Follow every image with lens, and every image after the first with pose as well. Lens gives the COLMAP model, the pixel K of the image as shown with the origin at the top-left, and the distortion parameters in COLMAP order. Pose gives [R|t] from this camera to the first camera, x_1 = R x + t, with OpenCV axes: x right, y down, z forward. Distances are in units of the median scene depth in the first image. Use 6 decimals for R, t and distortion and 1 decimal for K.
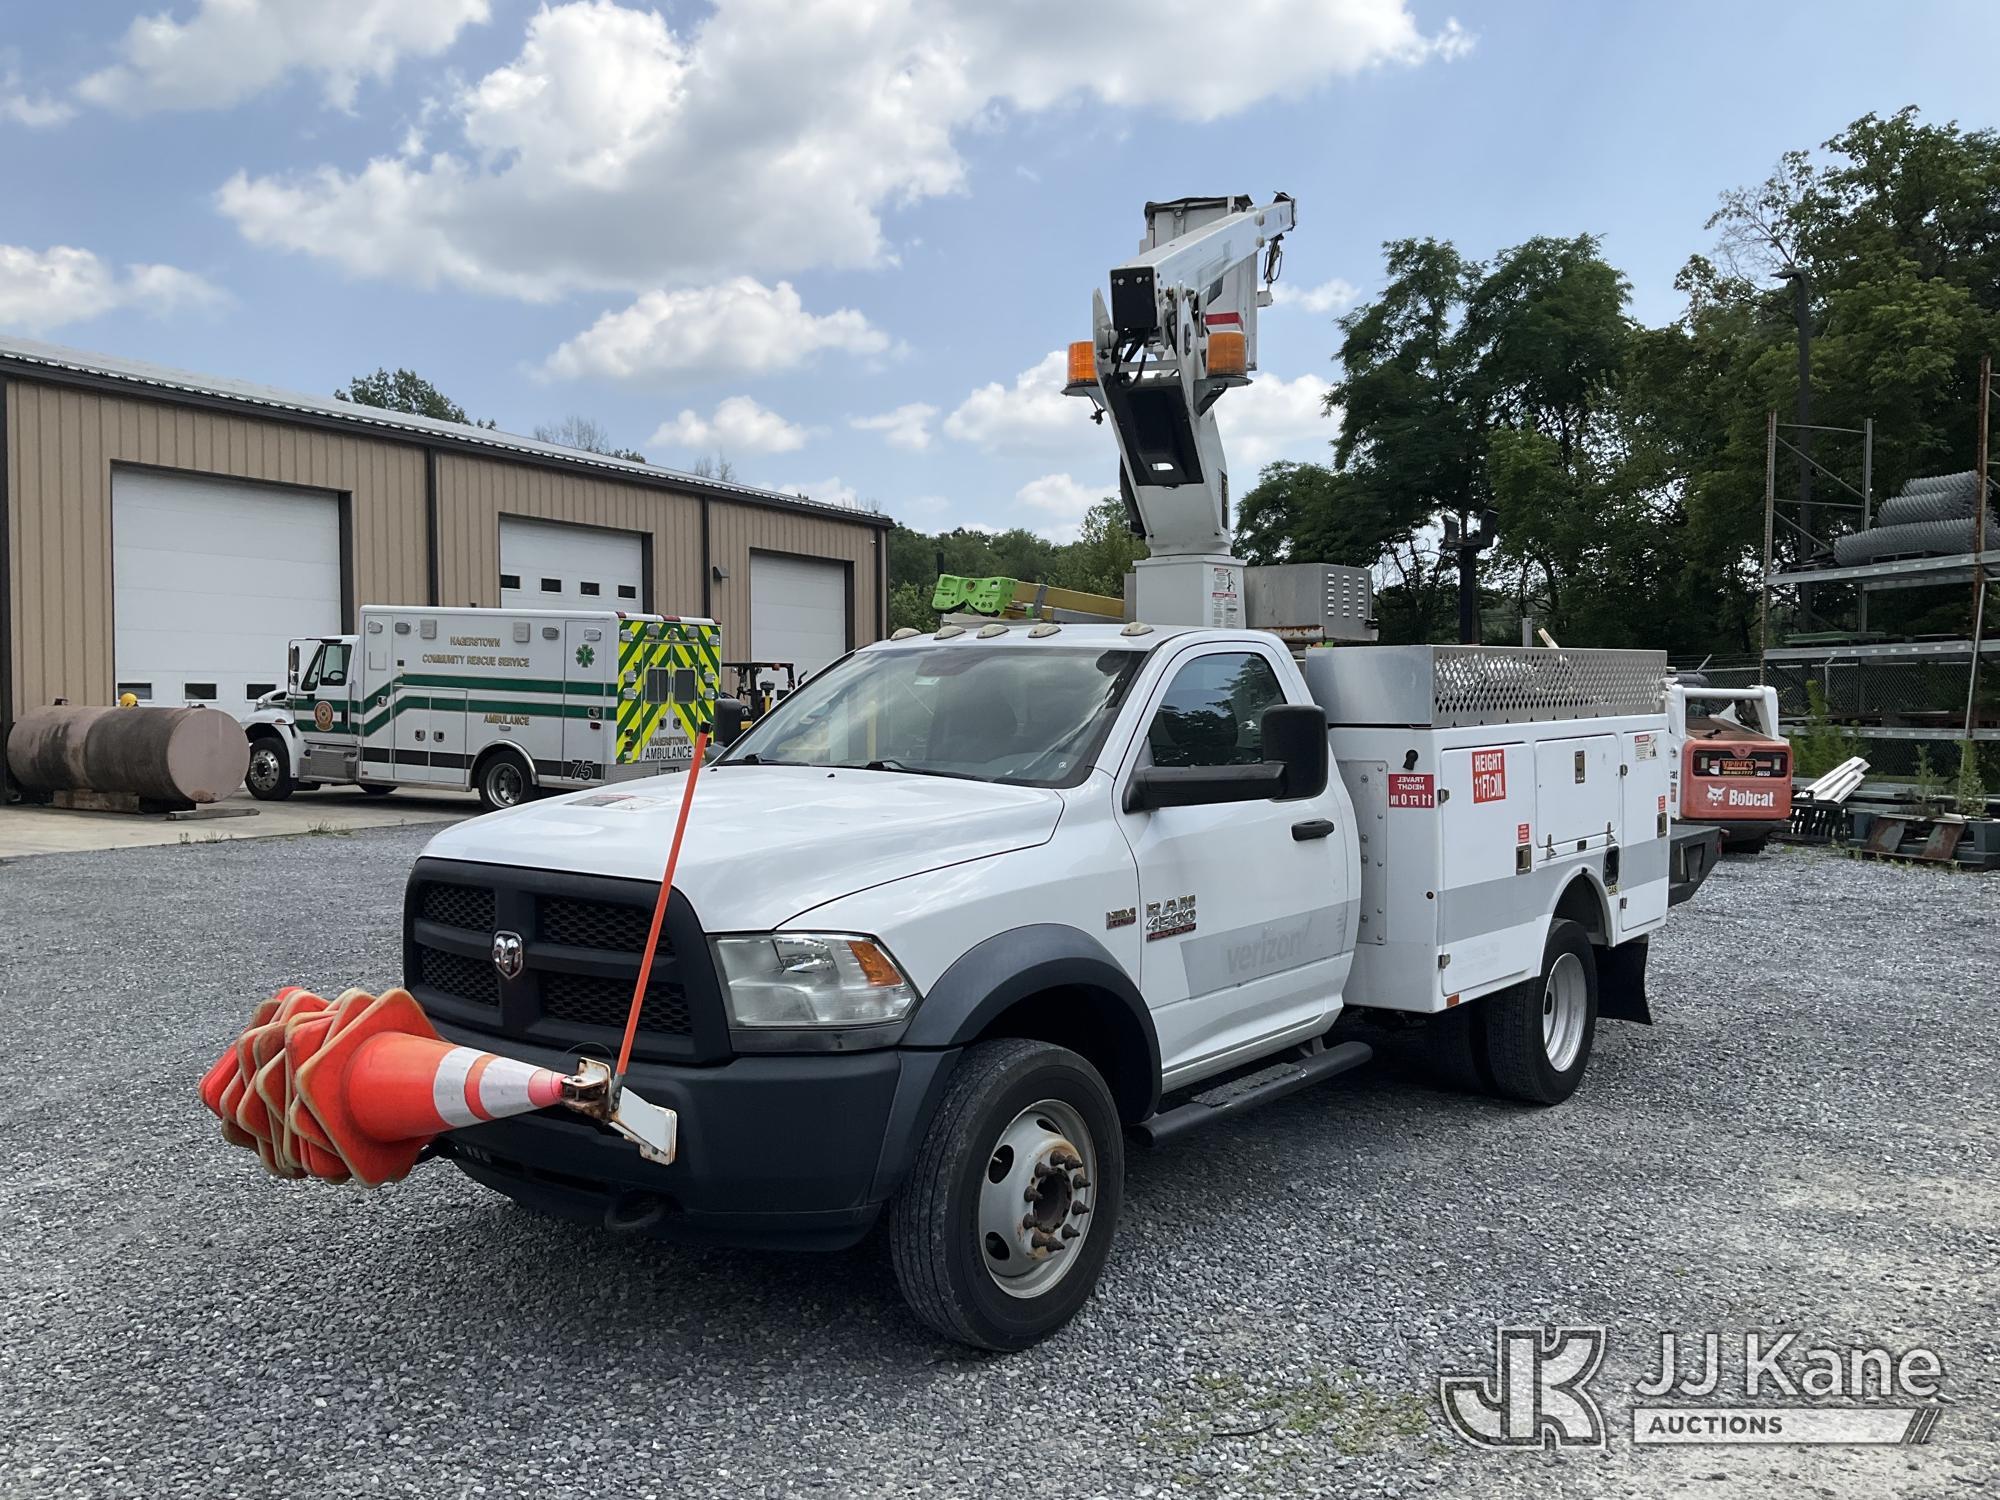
lens RADIAL K [[1706.7, 0, 996.6], [0, 1706.7, 738.7], [0, 0, 1]] dist [0.057647, -0.066527]
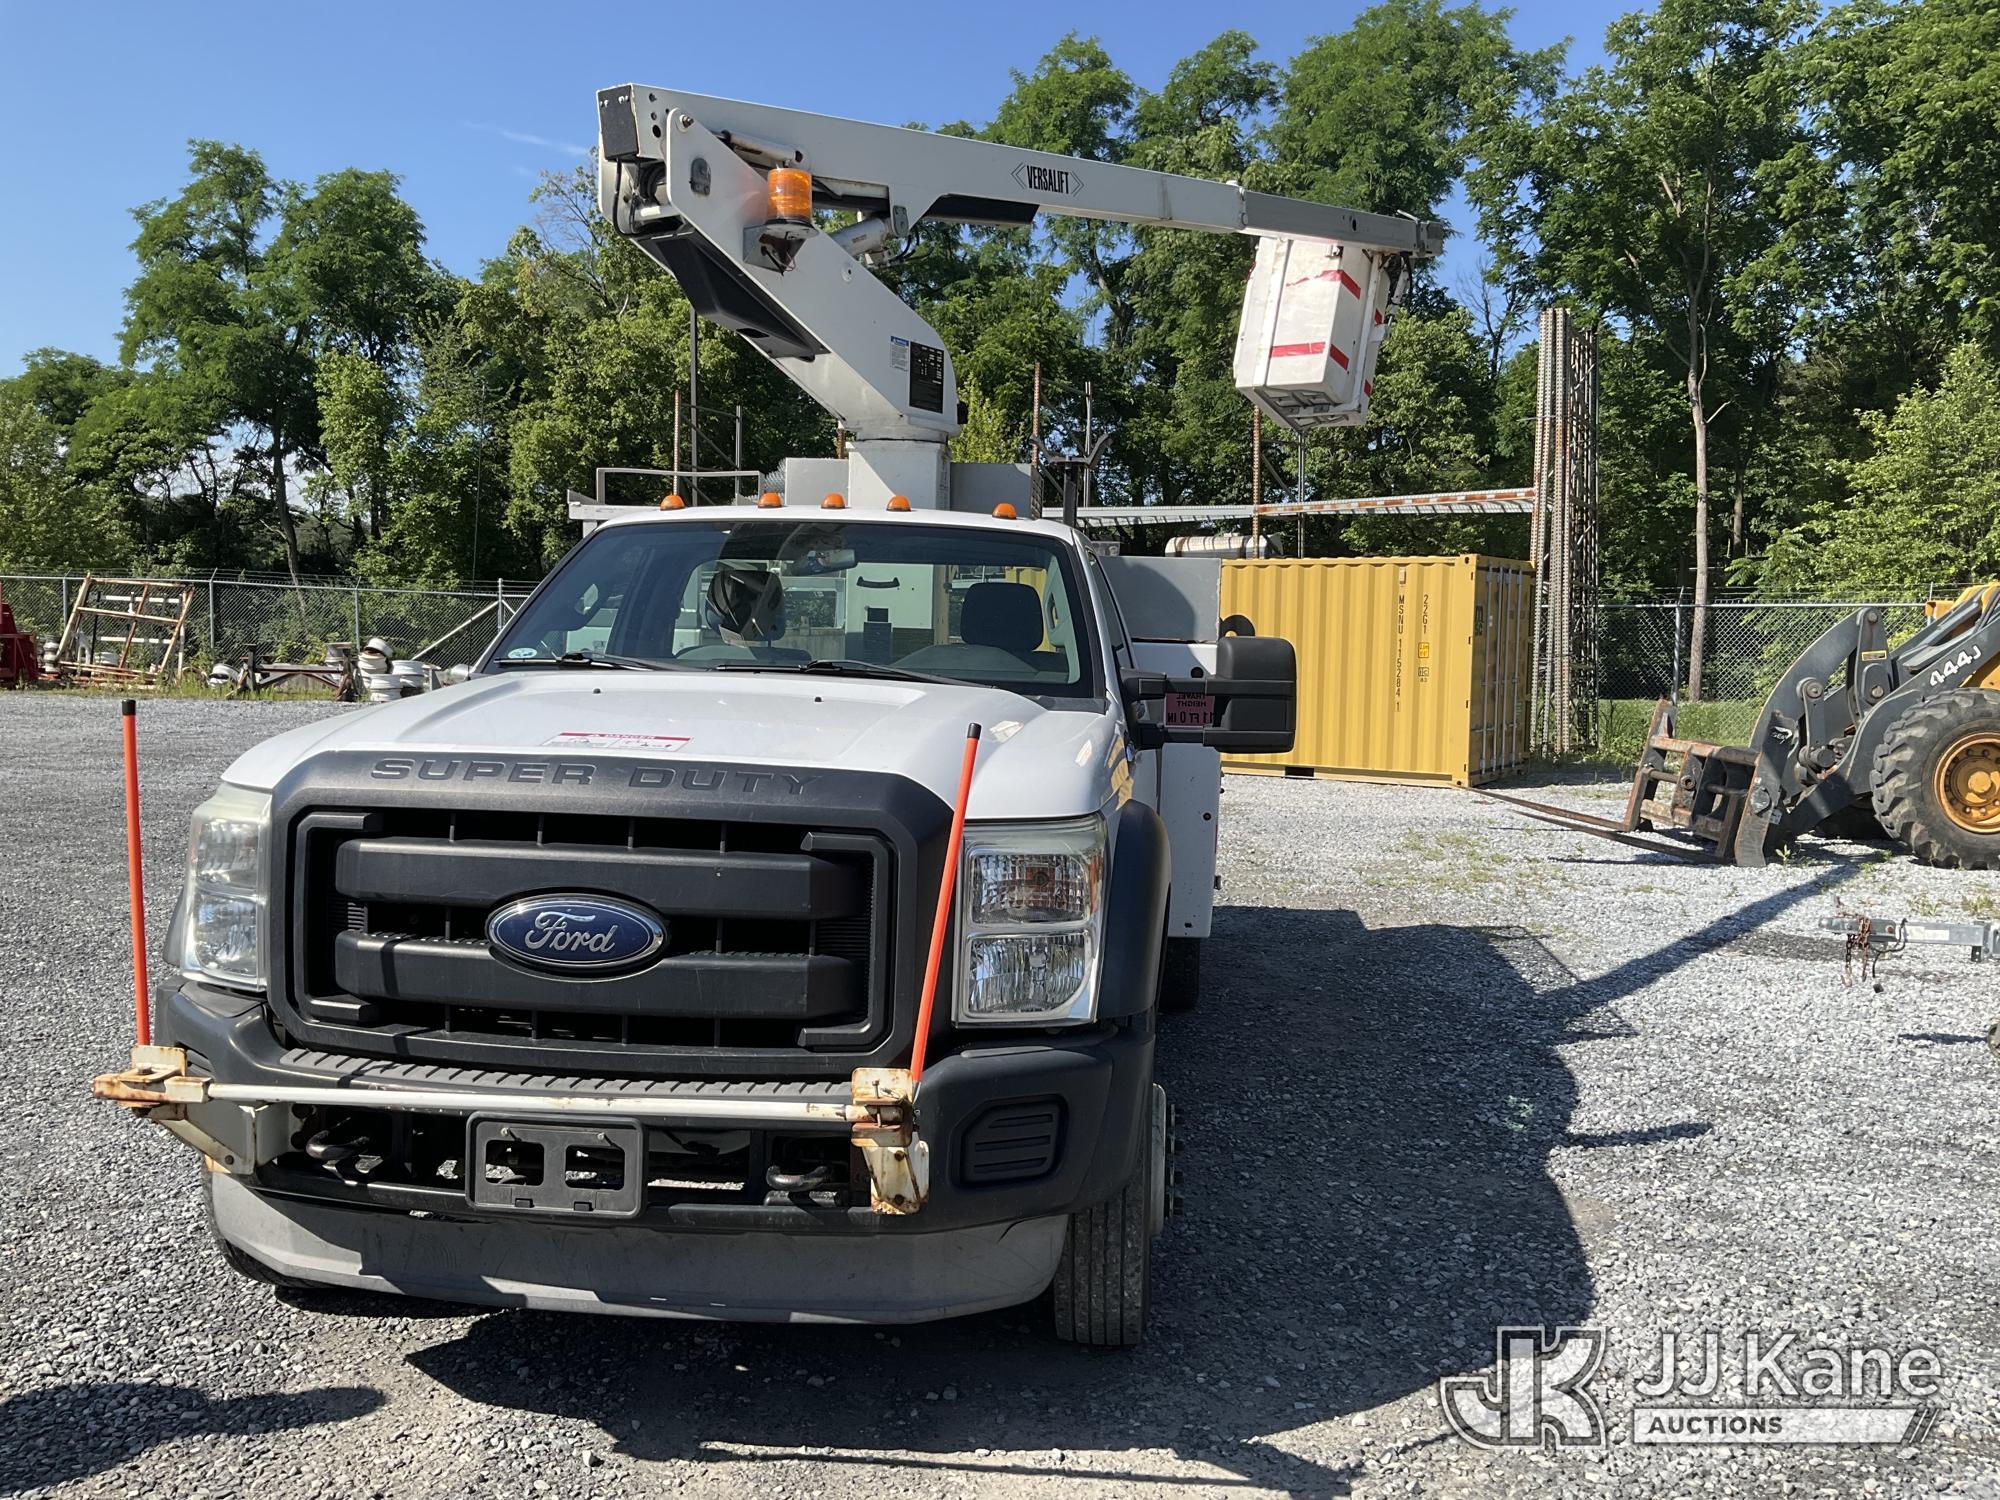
lens RADIAL K [[1706.7, 0, 991.5], [0, 1706.7, 723.9], [0, 0, 1]] dist [0.057647, -0.066527]
pose [[0.748355, -0.014941, 0.663130, -0.114257], [-0.011264, 0.999316, 0.035227, 0.002299], [-0.663203, -0.033832, 0.747675, -0.054832]]
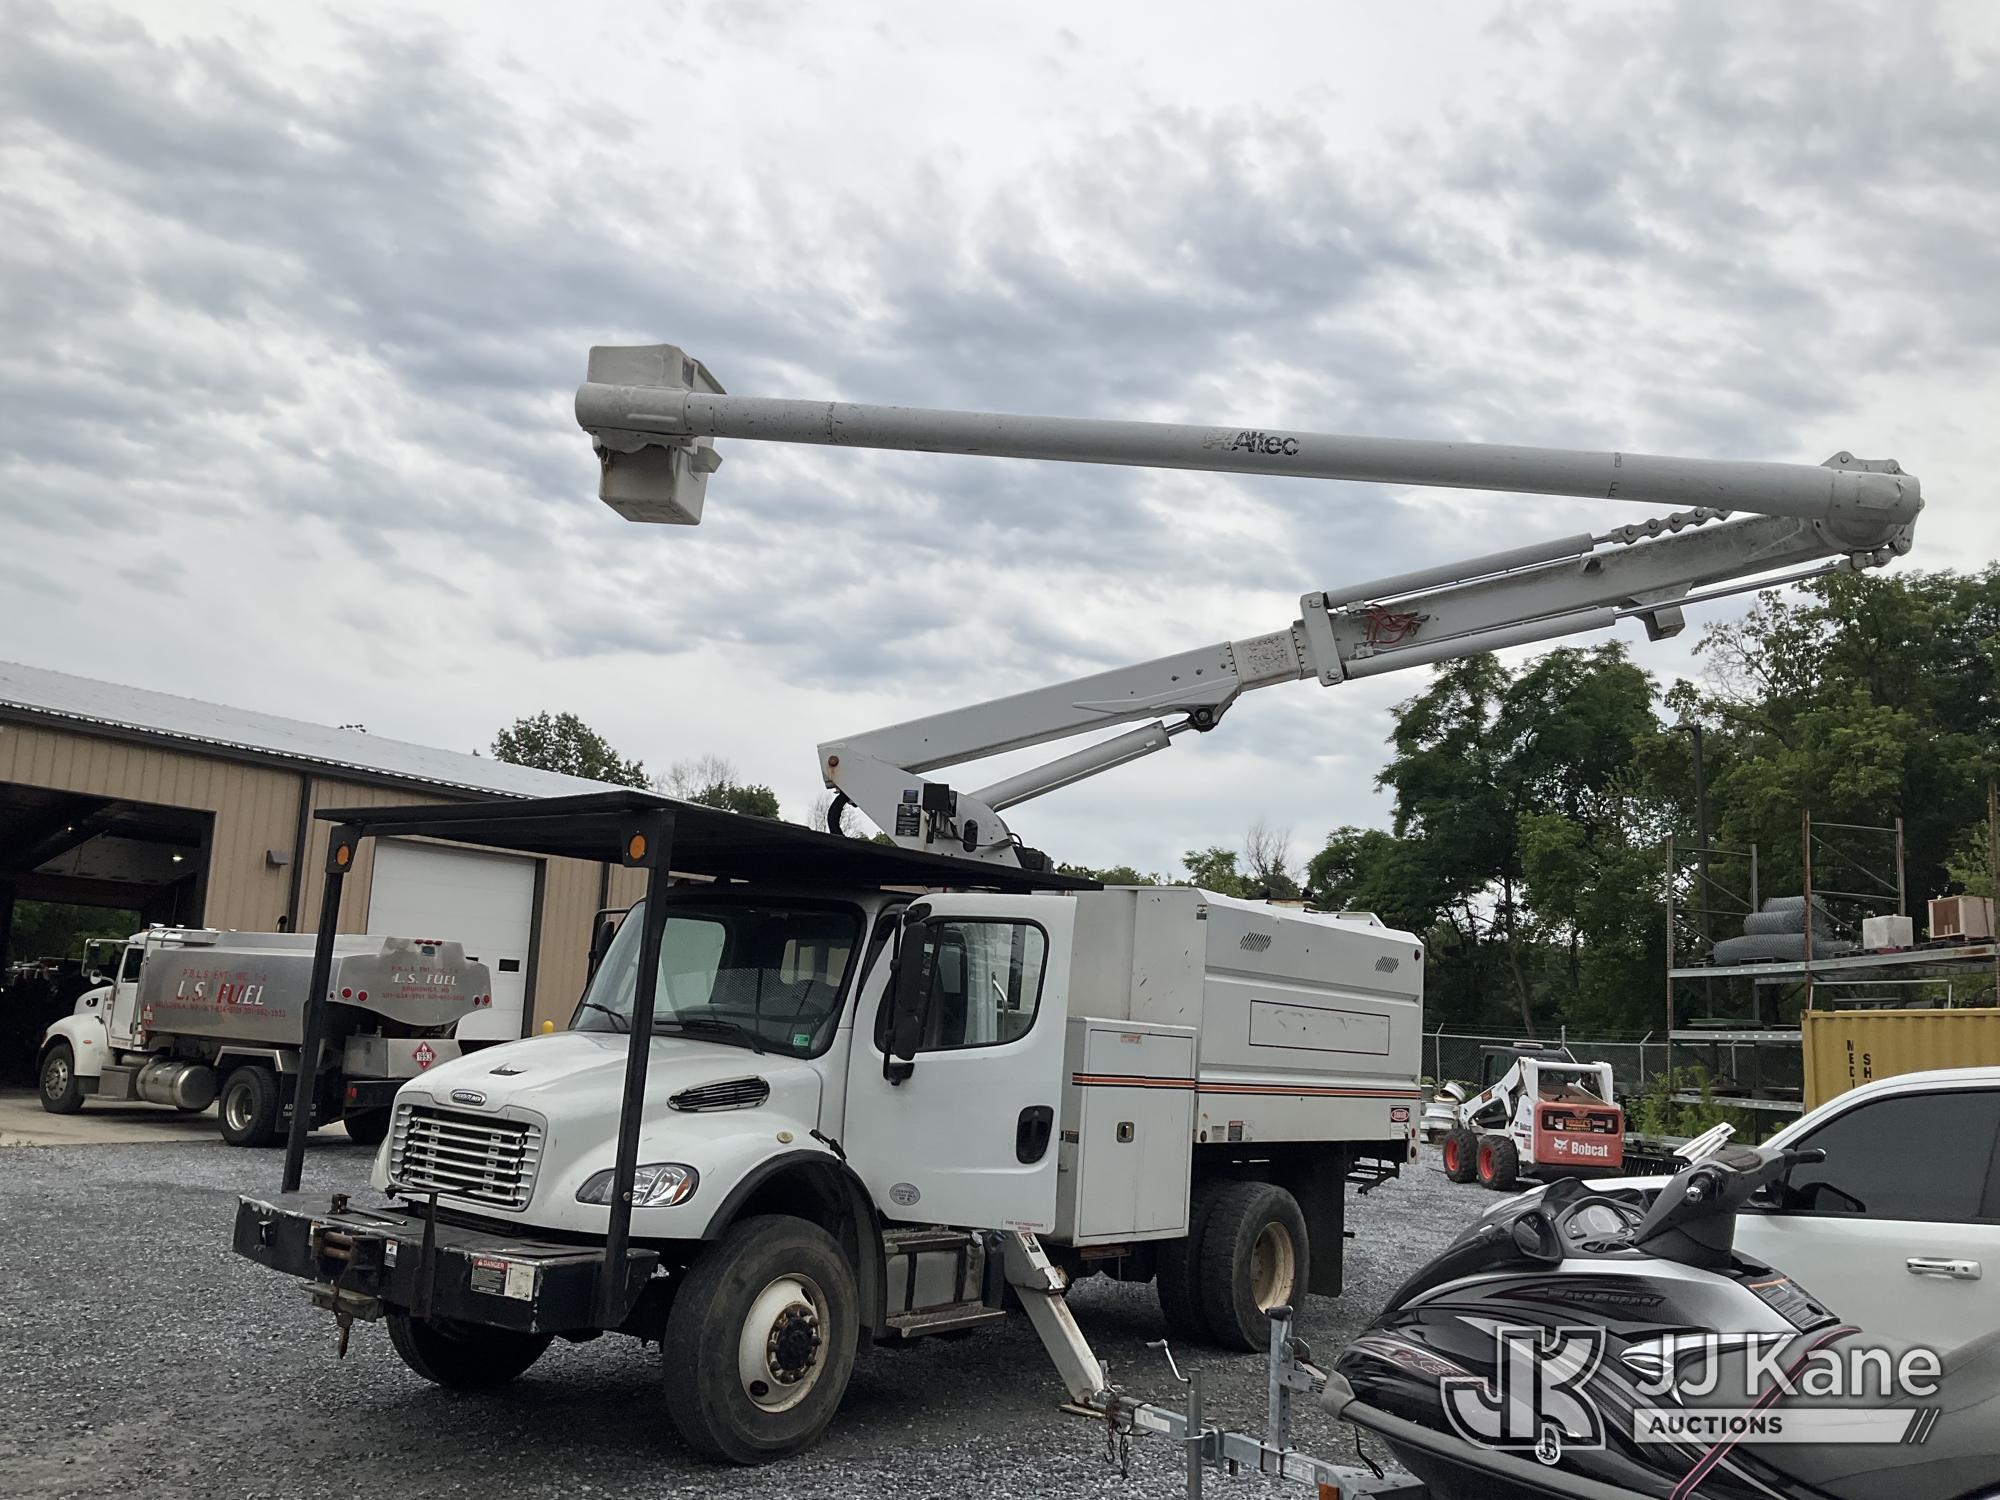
lens RADIAL K [[1706.7, 0, 988.2], [0, 1706.7, 745.5], [0, 0, 1]] dist [0.057647, -0.066527]
pose [[0.996767, 0.027967, -0.075323, 0.030439], [-0.041576, 0.981731, -0.185674, -0.002059], [0.068754, 0.188206, 0.979720, -0.149885]]
